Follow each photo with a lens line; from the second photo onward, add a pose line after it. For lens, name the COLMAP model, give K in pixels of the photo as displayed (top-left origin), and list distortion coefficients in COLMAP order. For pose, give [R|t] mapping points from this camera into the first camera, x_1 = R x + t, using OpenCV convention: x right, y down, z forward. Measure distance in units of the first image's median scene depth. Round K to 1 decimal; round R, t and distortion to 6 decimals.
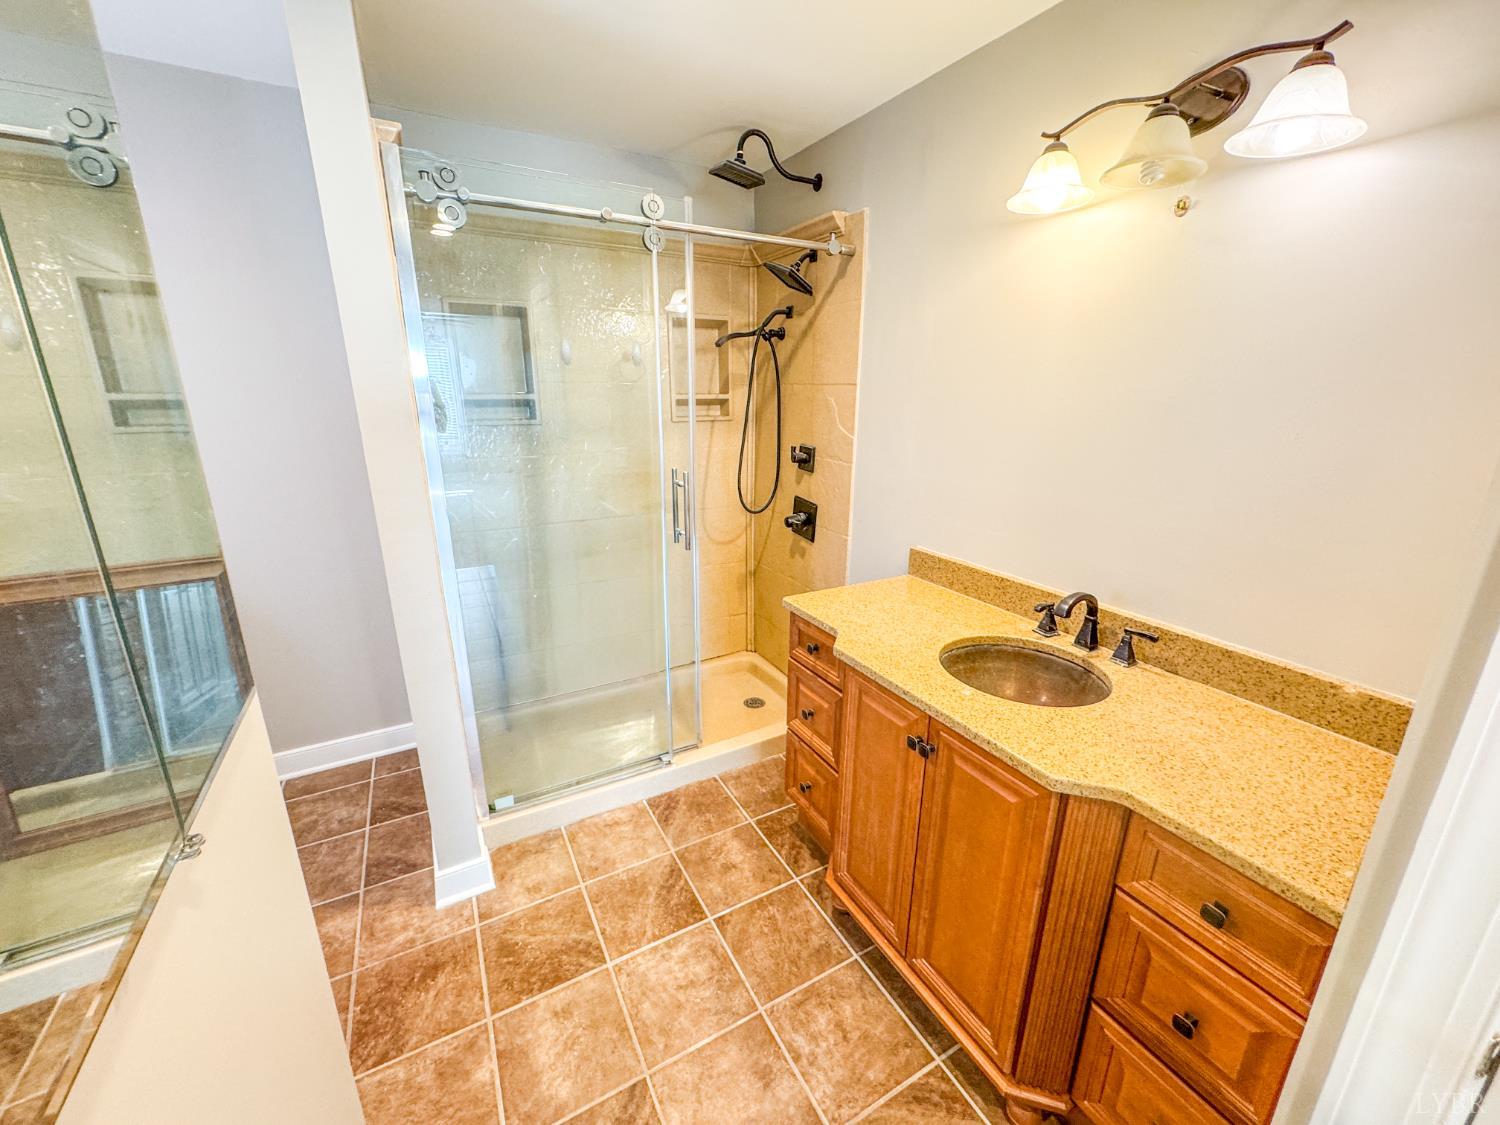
lens RADIAL K [[602.1, 0, 750.0], [0, 602.1, 559.1], [0, 0, 1]] dist [-0.000330, -0.000040]
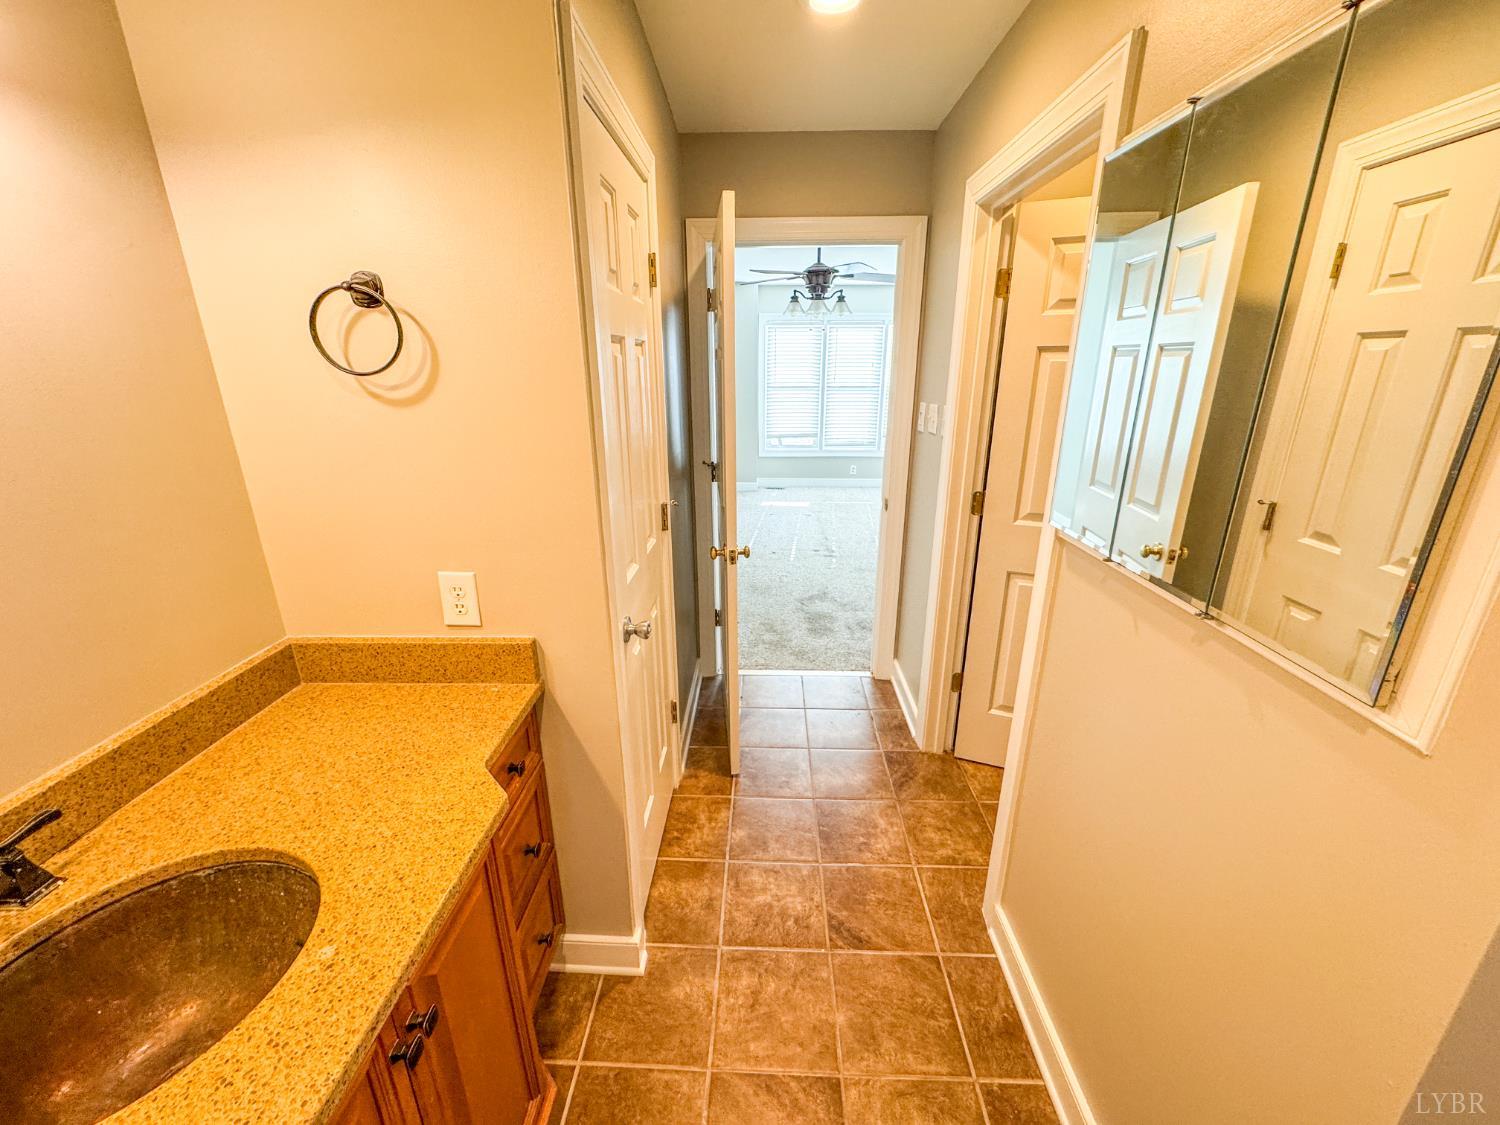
lens RADIAL K [[602.1, 0, 747.3], [0, 602.1, 564.0], [0, 0, 1]] dist [-0.000330, -0.000040]
pose [[-0.857635, -0.164429, 0.487264, -0.193751], [0.142564, 0.834349, 0.532482, -0.325958], [-0.494103, 0.526141, -0.692125, 1.028685]]
